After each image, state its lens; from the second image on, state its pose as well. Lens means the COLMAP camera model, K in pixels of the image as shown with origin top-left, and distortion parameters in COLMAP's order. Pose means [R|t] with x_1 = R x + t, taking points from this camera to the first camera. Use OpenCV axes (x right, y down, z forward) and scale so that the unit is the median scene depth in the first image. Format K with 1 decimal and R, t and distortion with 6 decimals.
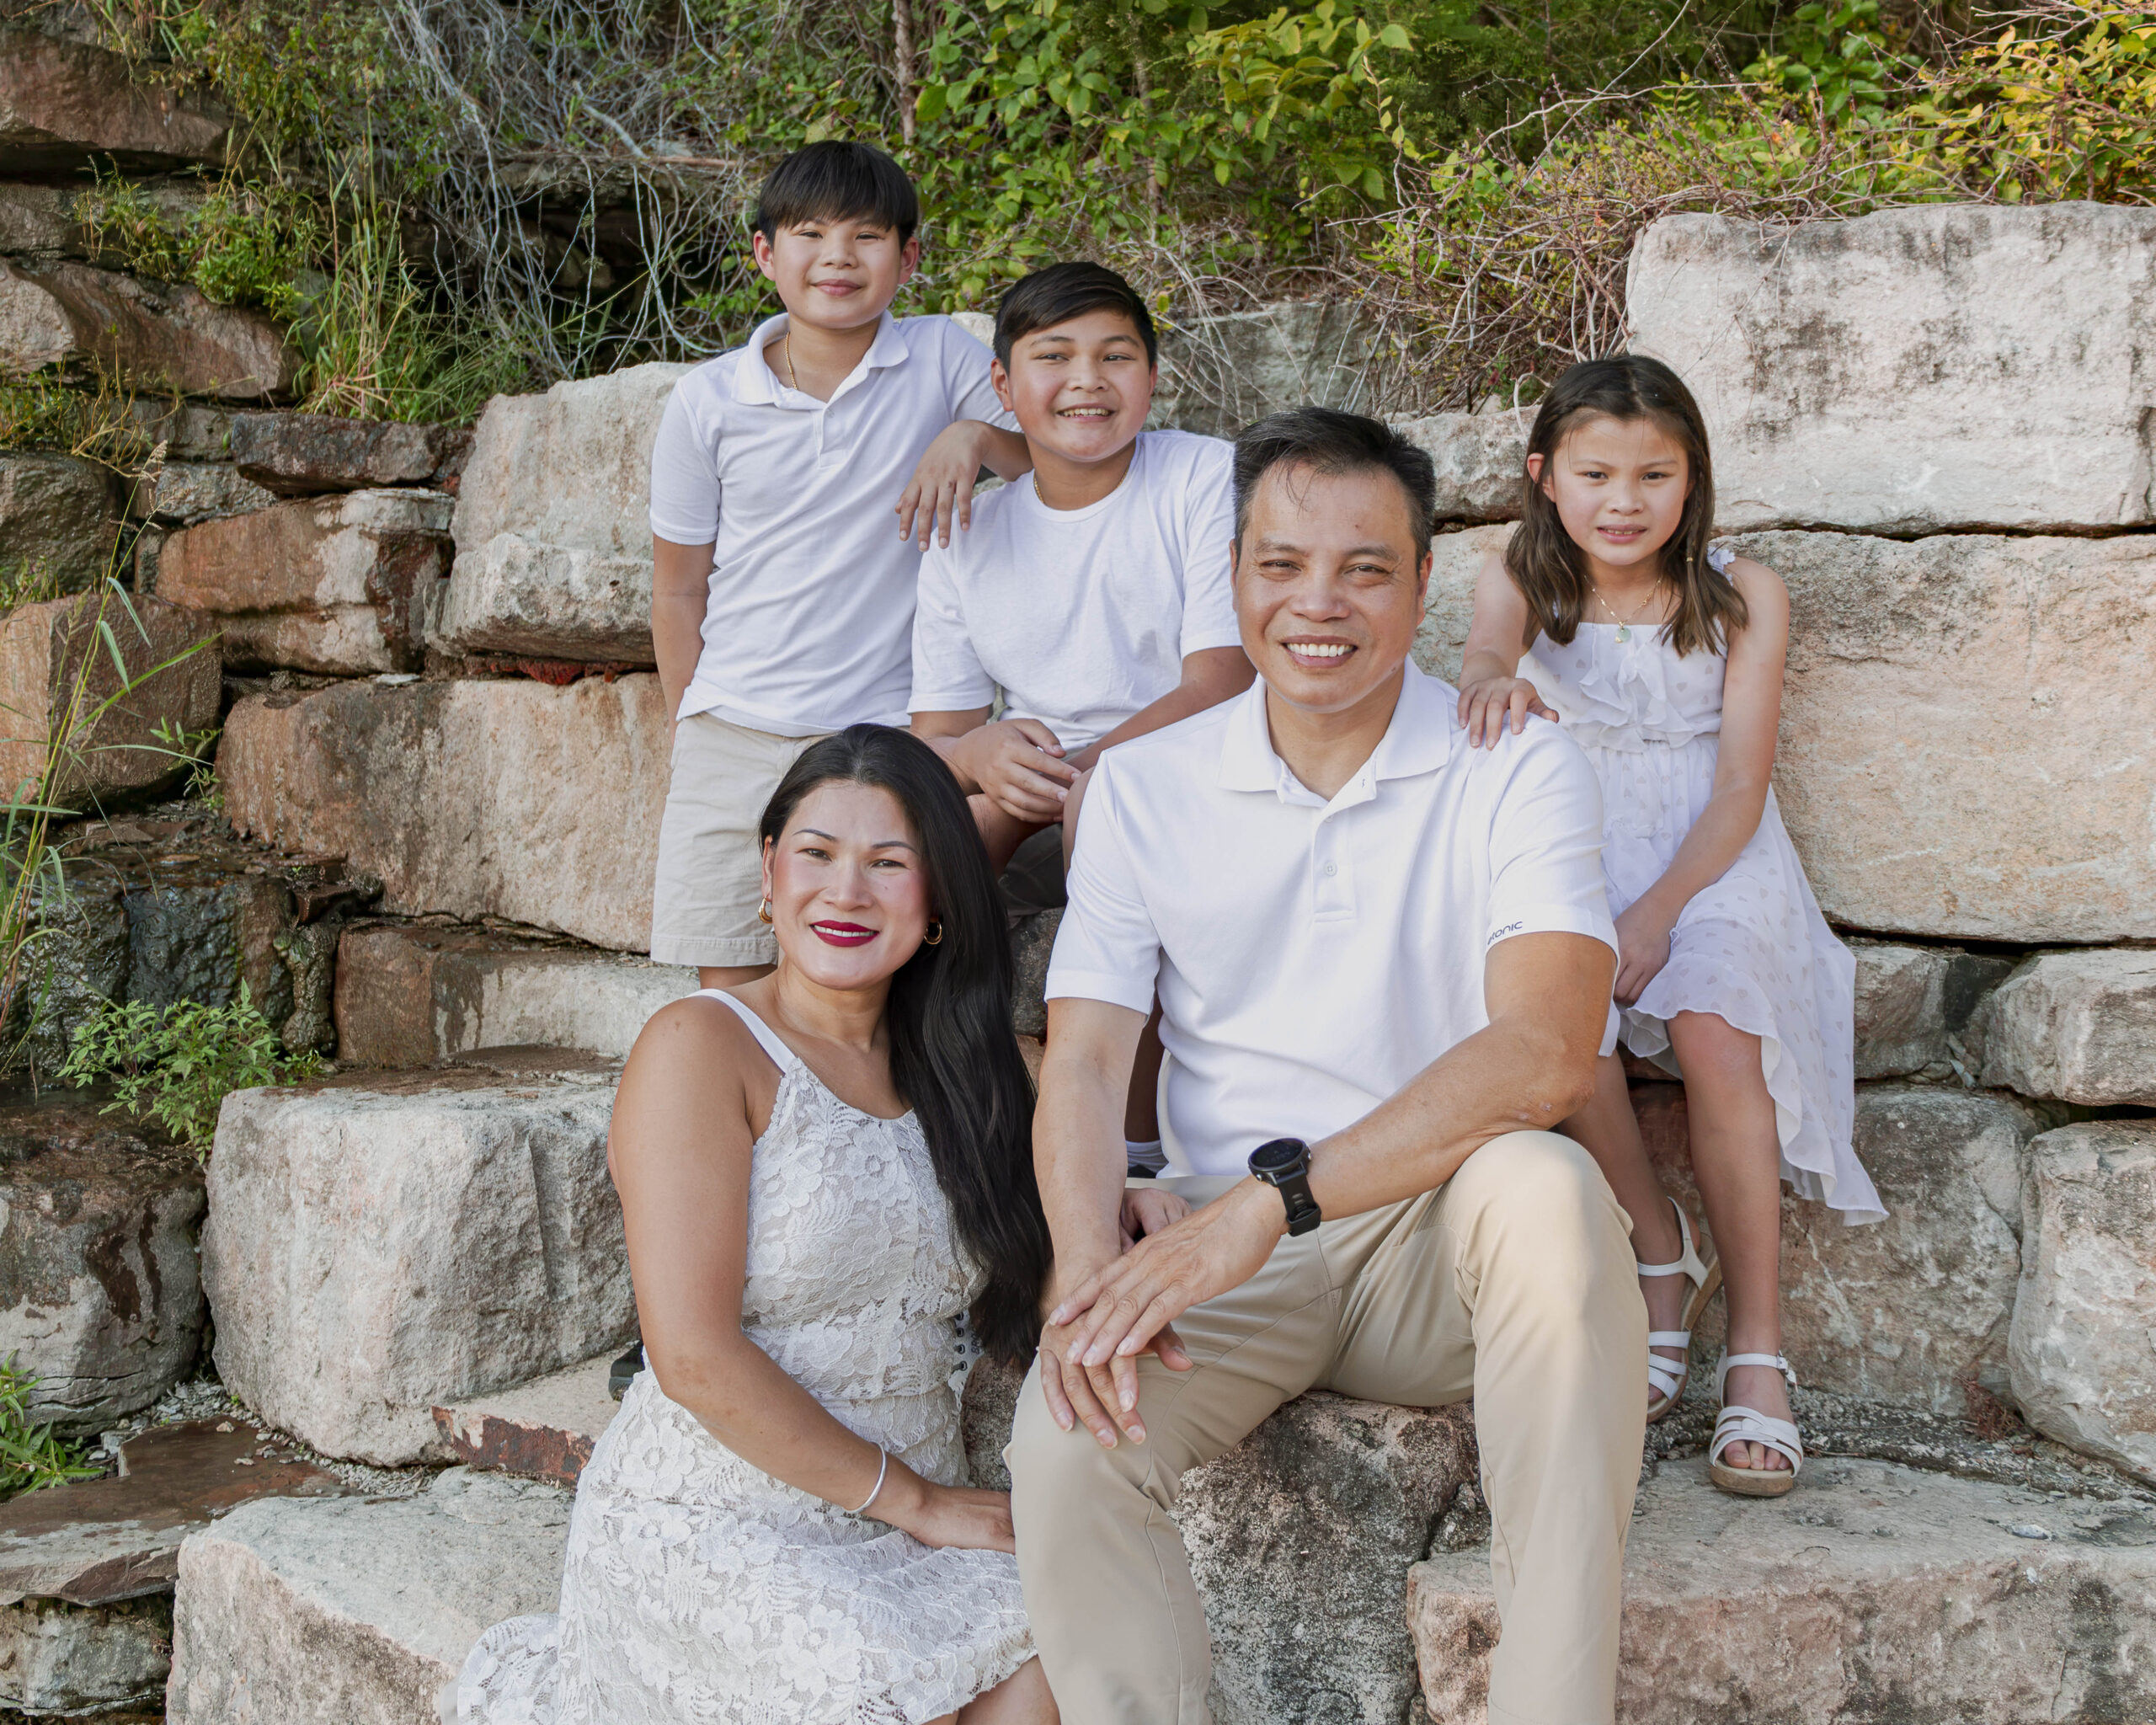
lens RADIAL K [[2437.7, 0, 1038.9], [0, 2437.7, 593.6], [0, 0, 1]] dist [-0.044142, 0.033666]
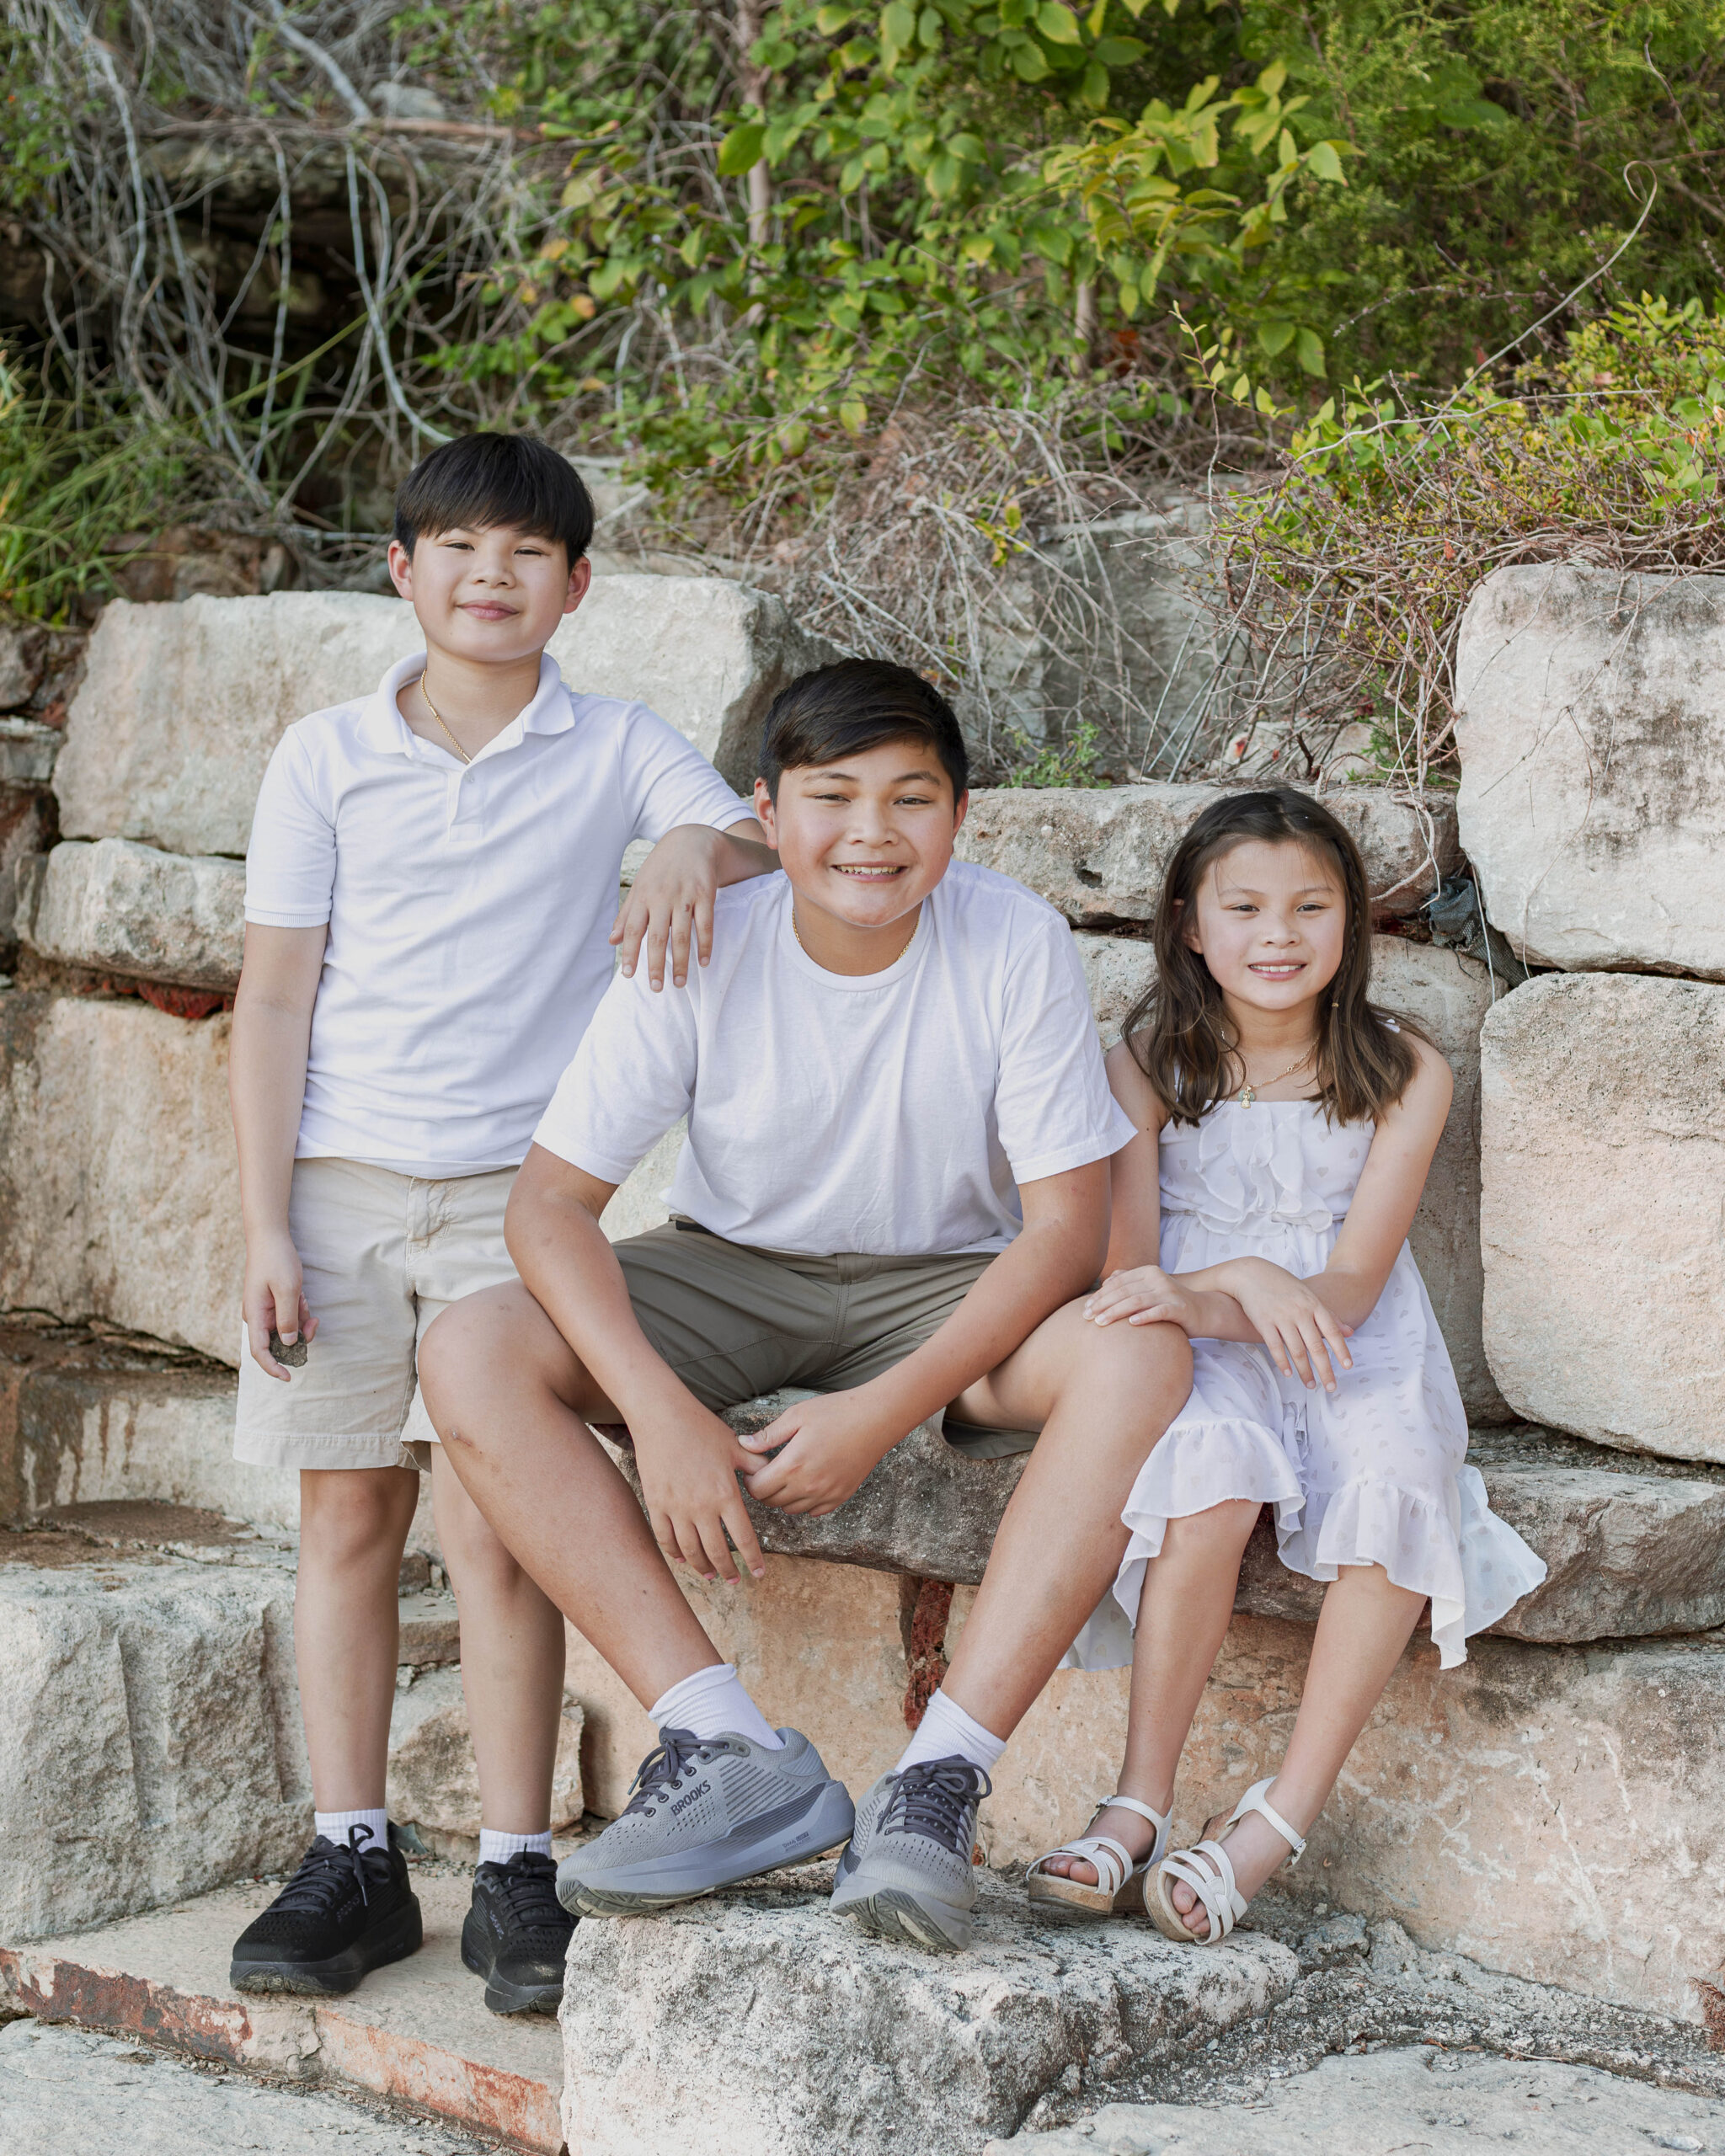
lens RADIAL K [[4274.1, 0, 919.5], [0, 4274.1, 1029.2], [0, 0, 1]] dist [0.054157, -0.251561]
pose [[0.998260, 0.026824, -0.052516, 0.134177], [-0.021506, 0.994822, 0.099332, -0.132098], [0.054909, -0.098029, 0.993668, -0.416140]]
